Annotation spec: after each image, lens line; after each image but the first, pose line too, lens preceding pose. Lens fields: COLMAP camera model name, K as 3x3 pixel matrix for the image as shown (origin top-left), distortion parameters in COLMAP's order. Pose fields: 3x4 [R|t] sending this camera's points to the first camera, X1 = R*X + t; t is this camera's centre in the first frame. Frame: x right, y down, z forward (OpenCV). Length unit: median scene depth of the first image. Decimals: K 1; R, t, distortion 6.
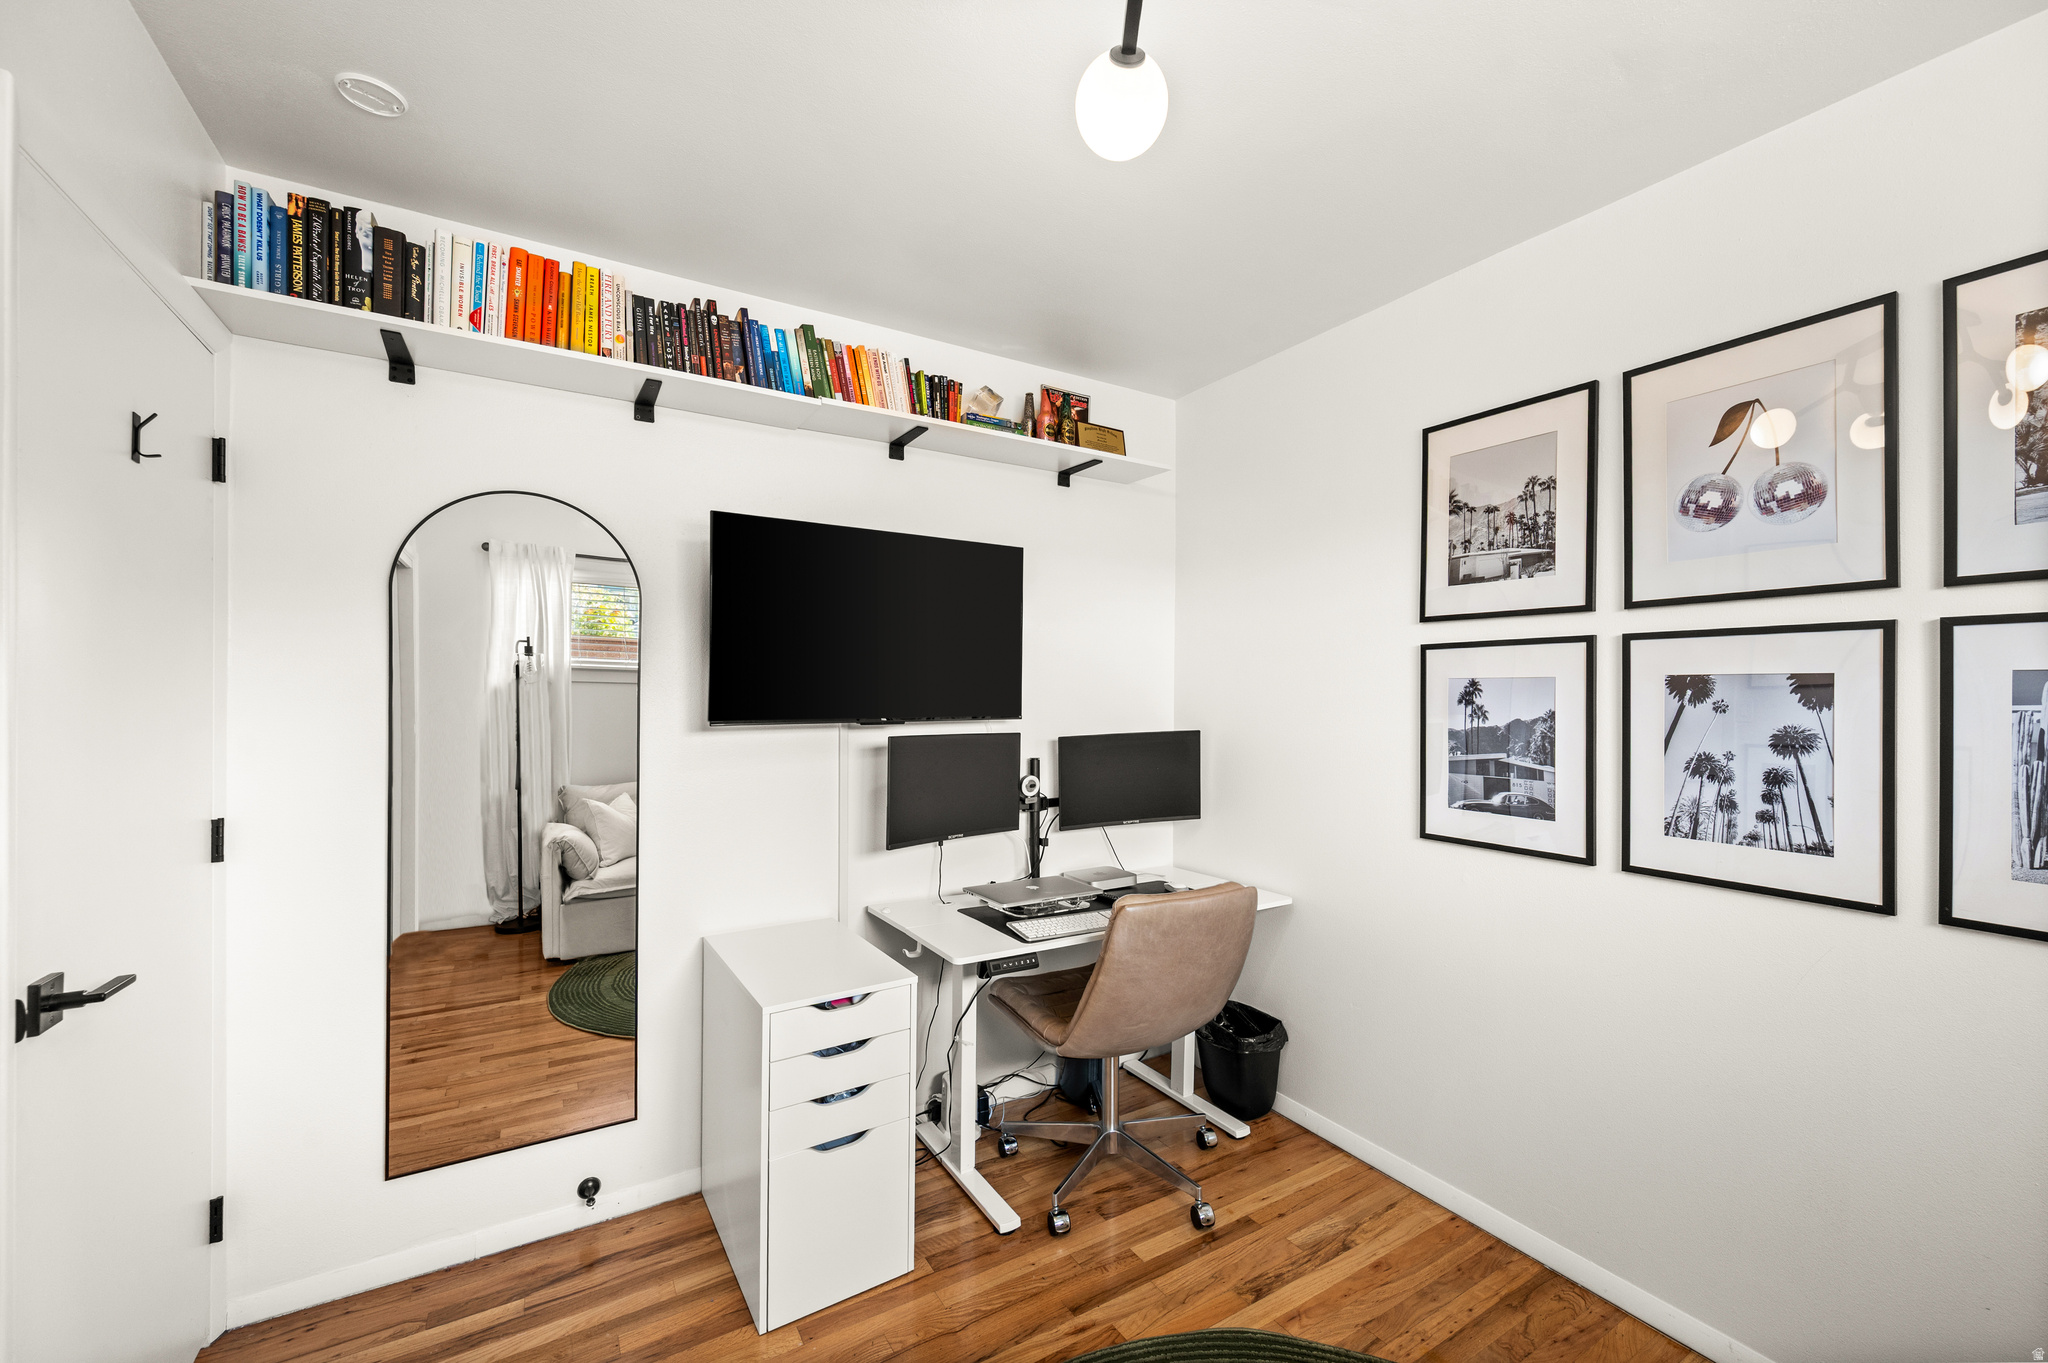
lens RADIAL K [[813.6, 0, 1026.2], [0, 813.6, 681.9], [0, 0, 1]] dist [0.001233, -0.000124]
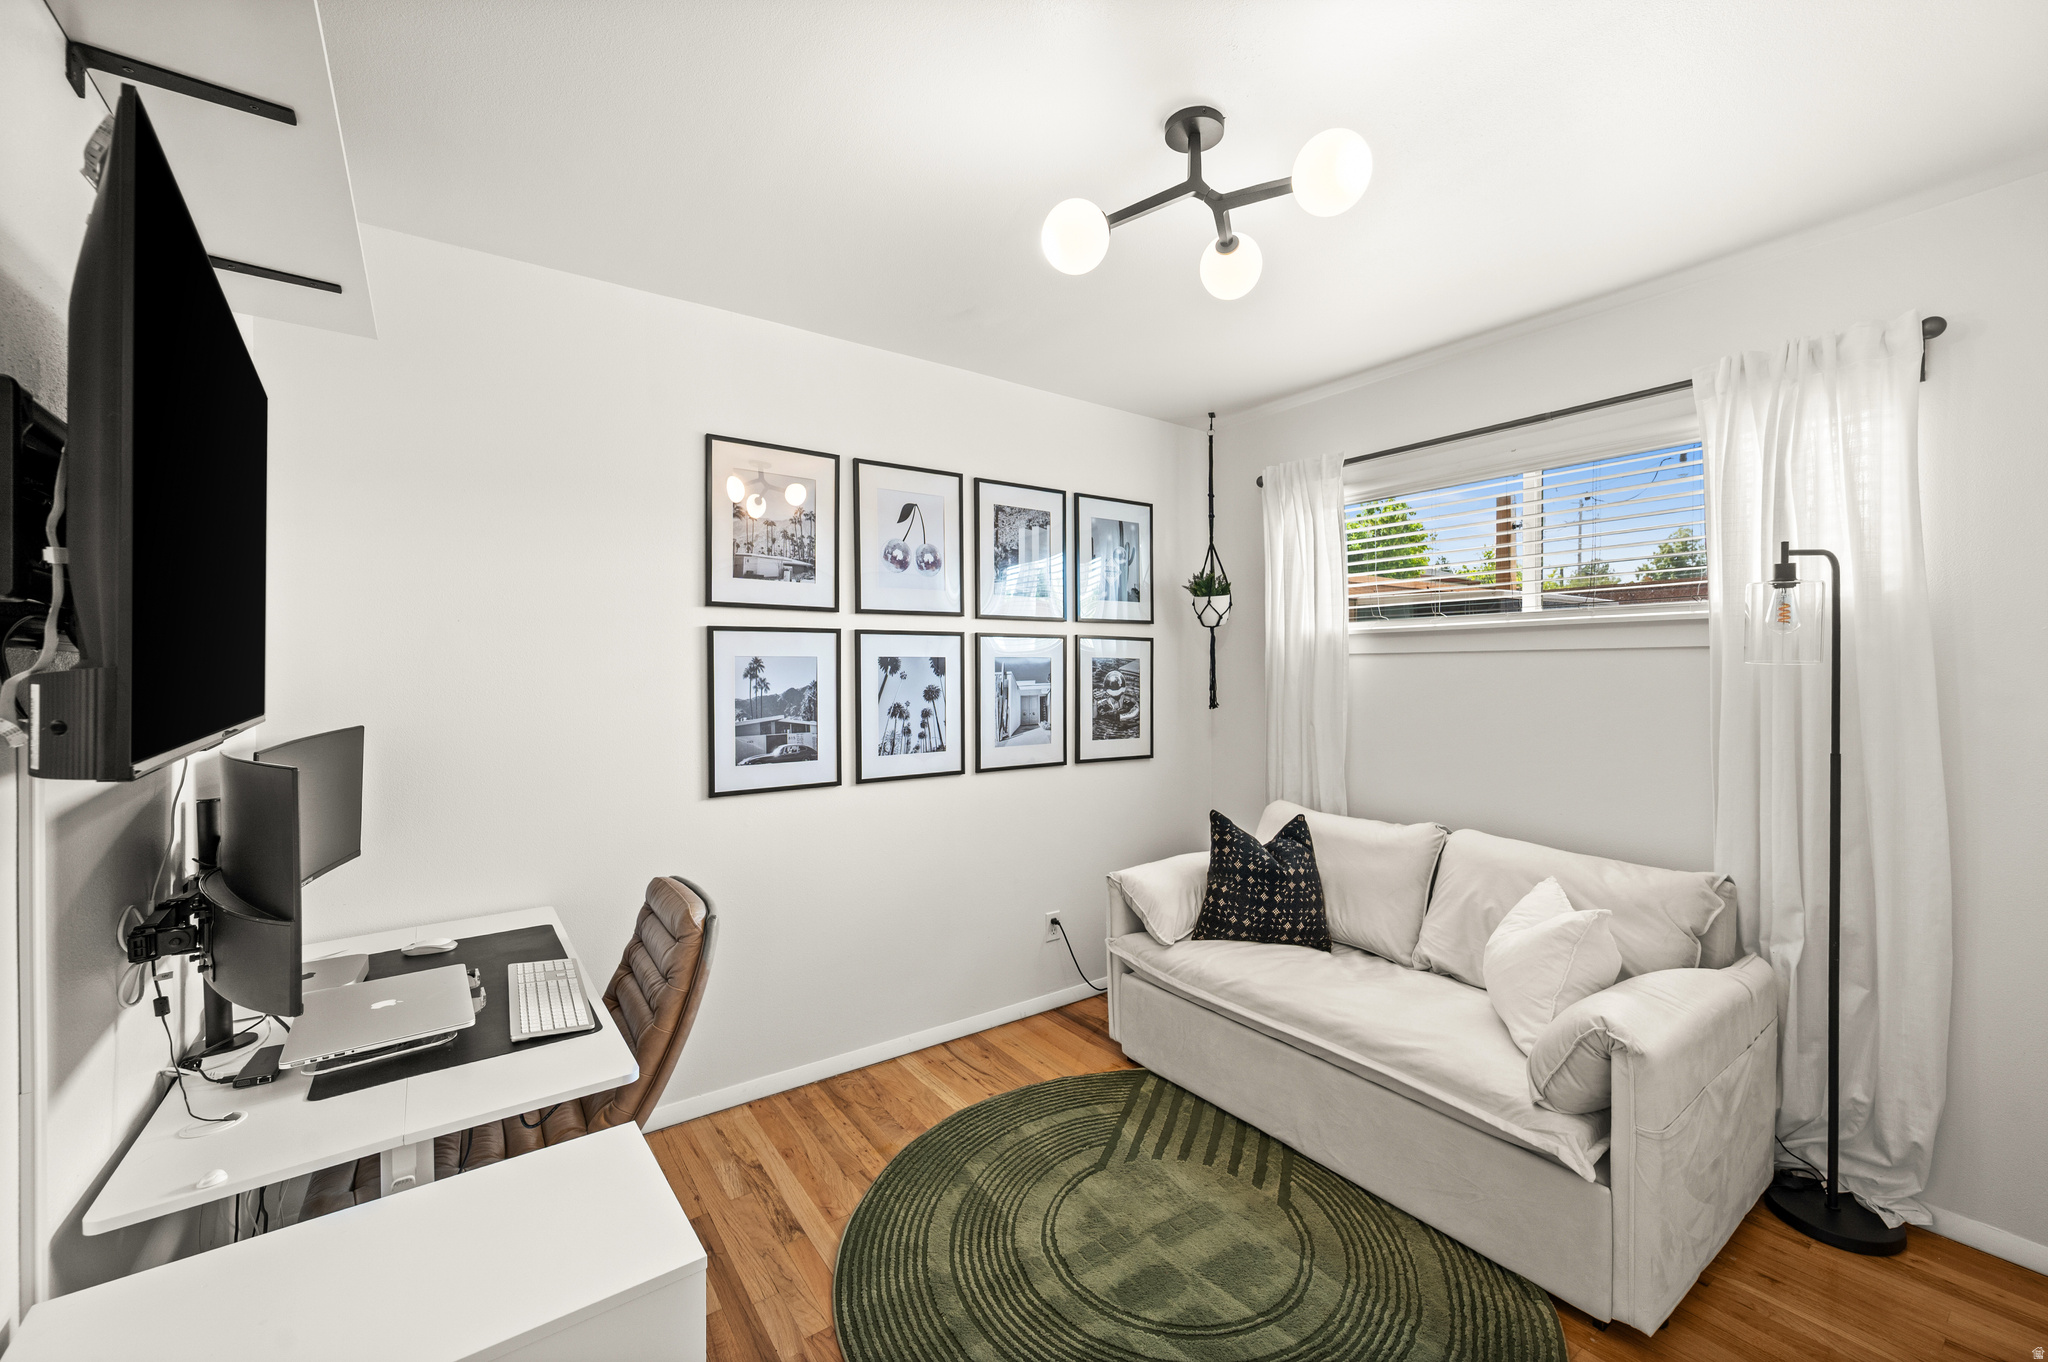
lens RADIAL K [[813.6, 0, 1028.1], [0, 813.6, 675.4], [0, 0, 1]] dist [0.001233, -0.000124]
pose [[-0.070848, -0.001033, 0.997487, -0.771822], [-0.000884, 0.999999, 0.000972, 0.024530], [-0.997487, -0.000813, -0.070848, 0.743470]]
